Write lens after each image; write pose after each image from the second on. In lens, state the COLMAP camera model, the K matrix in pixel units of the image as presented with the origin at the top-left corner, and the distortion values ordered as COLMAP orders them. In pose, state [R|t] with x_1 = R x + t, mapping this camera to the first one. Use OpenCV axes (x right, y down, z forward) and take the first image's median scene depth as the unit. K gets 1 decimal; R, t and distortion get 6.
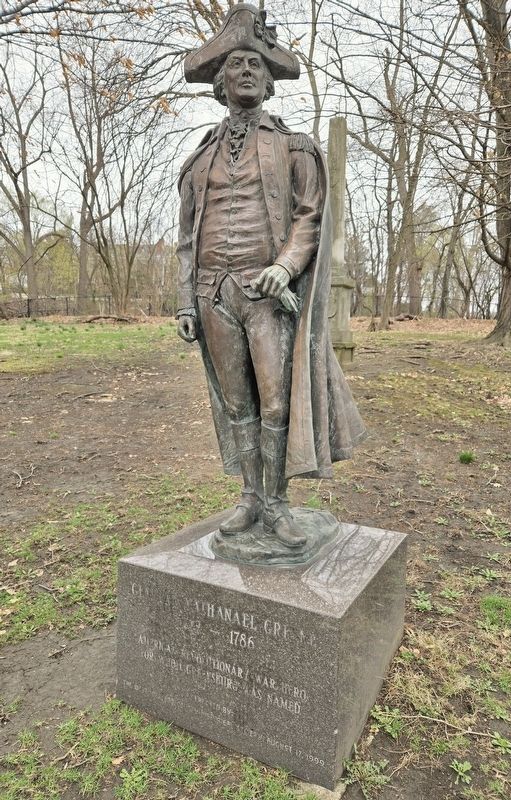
lens RADIAL K [[482.1, 0, 253.9], [0, 482.1, 399.2], [0, 0, 1]] dist [0.041752, 0.001629]
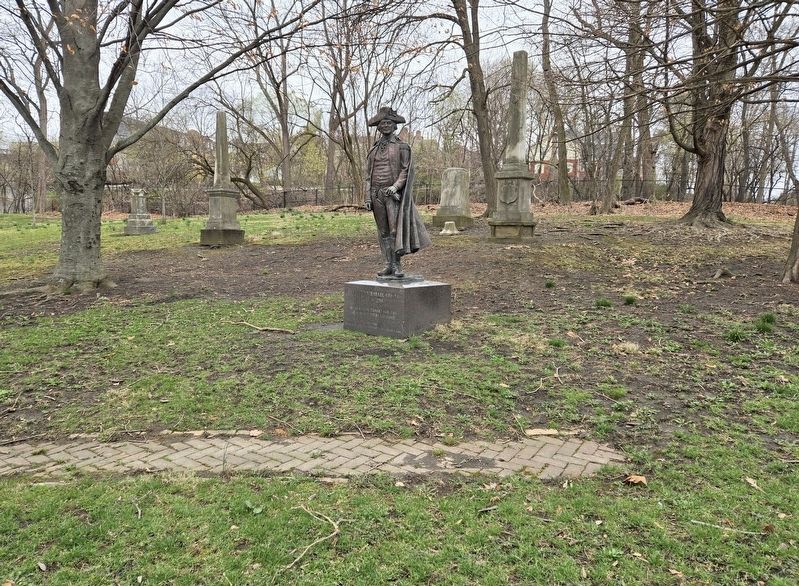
lens RADIAL K [[578.3, 0, 400.1], [0, 578.3, 291.6], [0, 0, 1]] dist [0.009029, -0.003542]
pose [[0.977889, 0.014451, -0.208623, 0.092900], [-0.018490, 0.999677, -0.017419, 0.050250], [0.208304, 0.020891, 0.977841, -0.280117]]
